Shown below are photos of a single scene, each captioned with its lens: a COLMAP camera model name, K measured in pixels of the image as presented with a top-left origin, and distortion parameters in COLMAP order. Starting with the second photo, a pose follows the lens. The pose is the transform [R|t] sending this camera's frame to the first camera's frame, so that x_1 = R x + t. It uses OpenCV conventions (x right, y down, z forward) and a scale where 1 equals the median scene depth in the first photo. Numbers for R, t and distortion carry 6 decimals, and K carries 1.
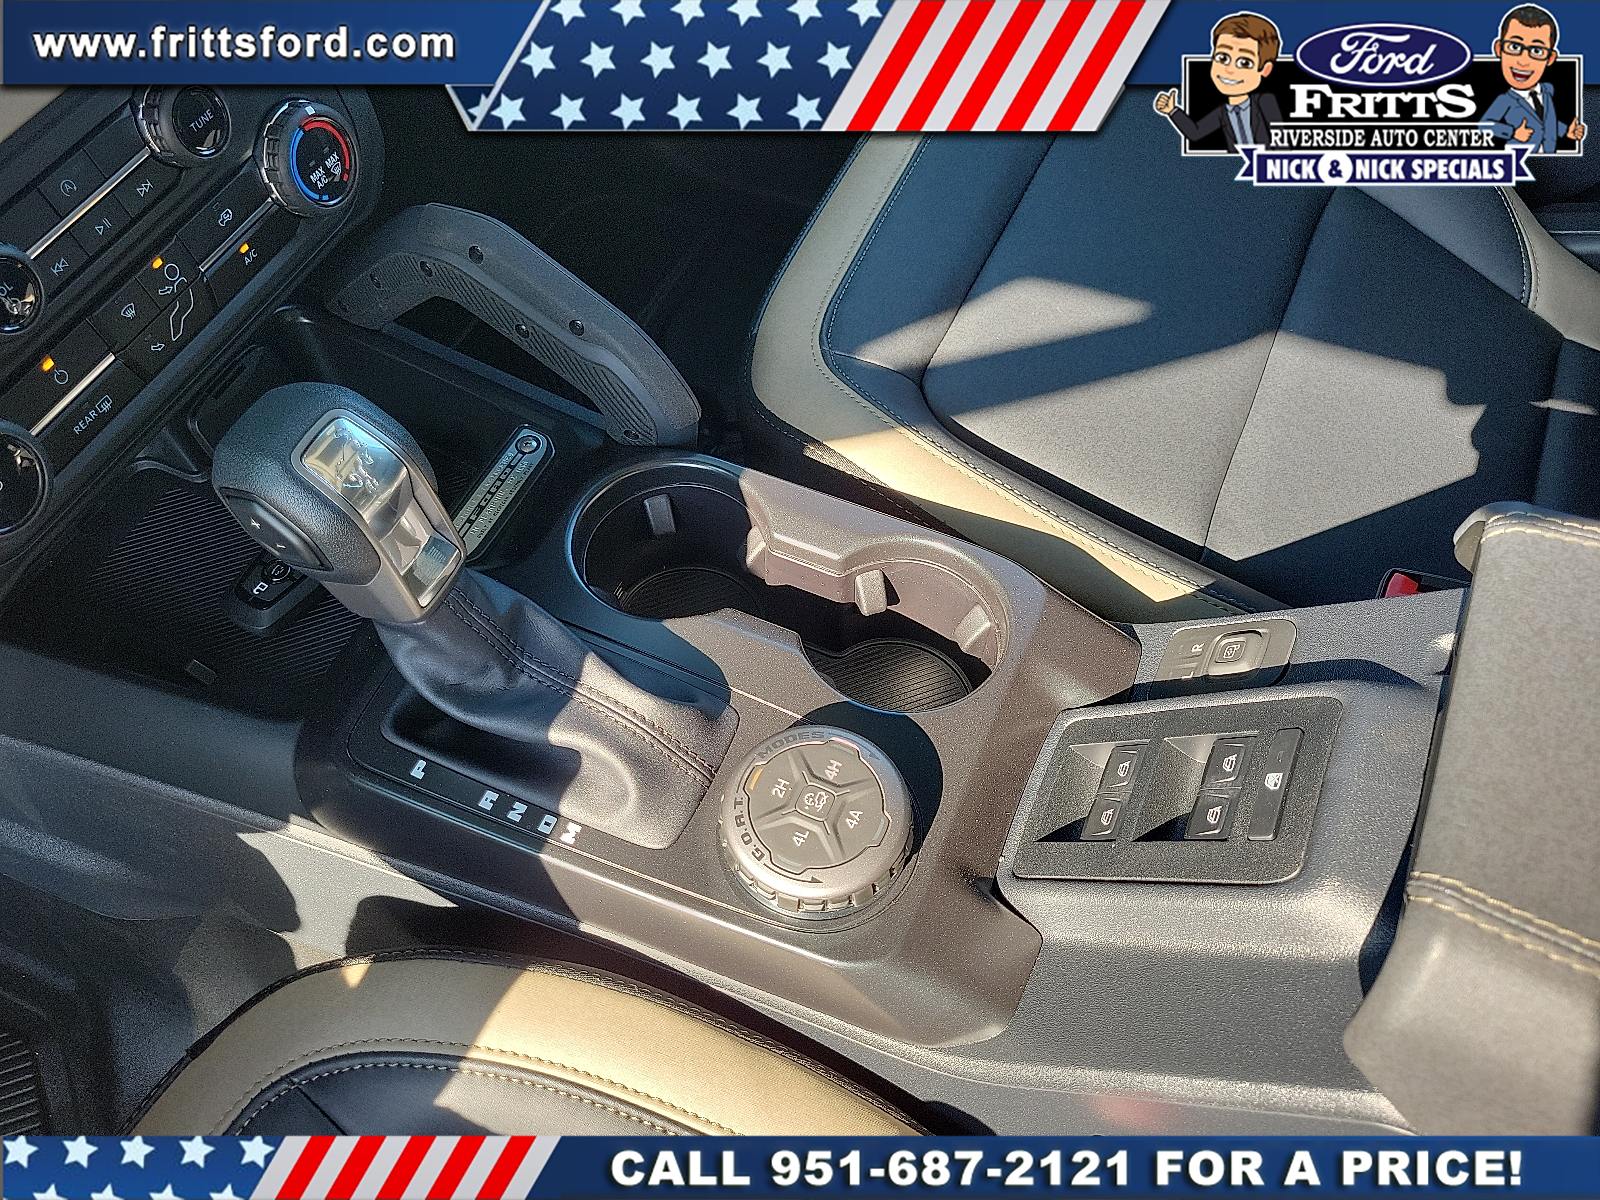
lens RADIAL K [[1208.3, 0, 791.8], [0, 1208.3, 608.2], [0, 0, 1]] dist [0.003177, -0.001174]
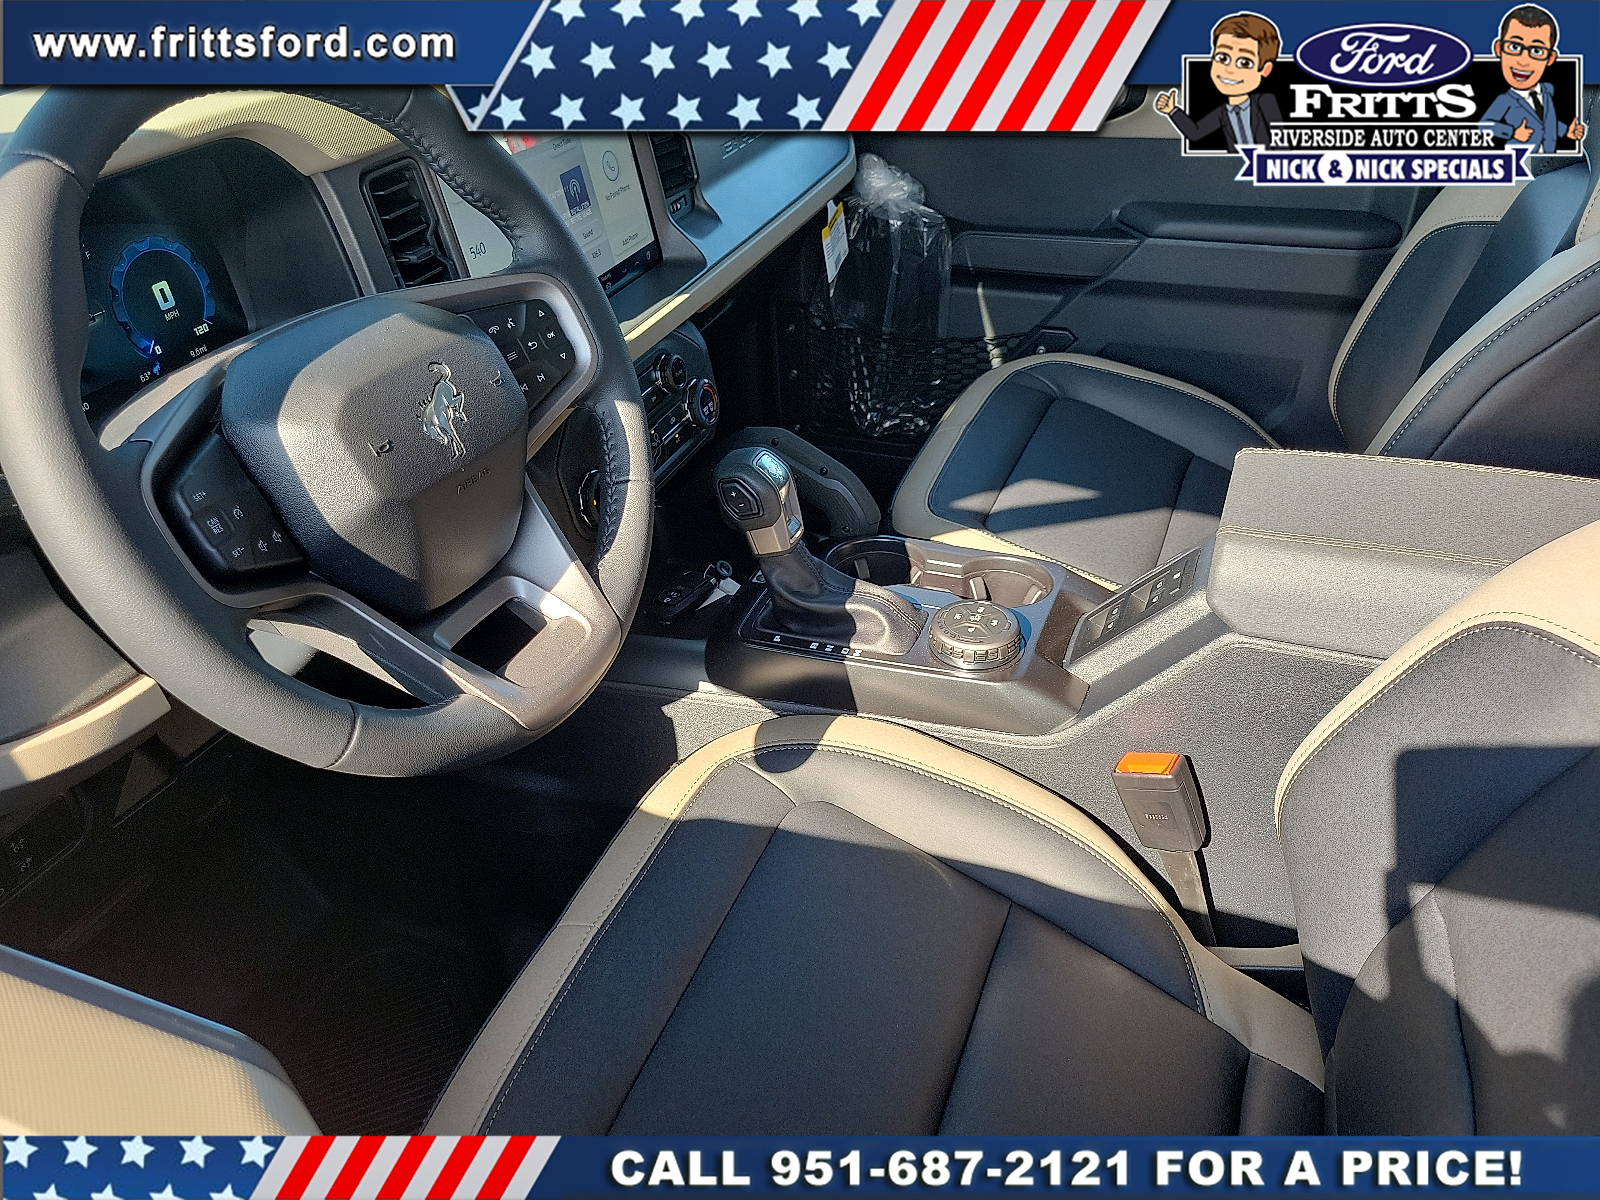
lens RADIAL K [[1208.3, 0, 791.8], [0, 1208.3, 608.2], [0, 0, 1]] dist [0.003177, -0.001174]
pose [[0.998811, -0.045057, 0.018609, -0.300997], [0.048739, 0.915643, -0.399027, 0.856173], [0.000940, 0.399459, 0.916750, -0.856703]]
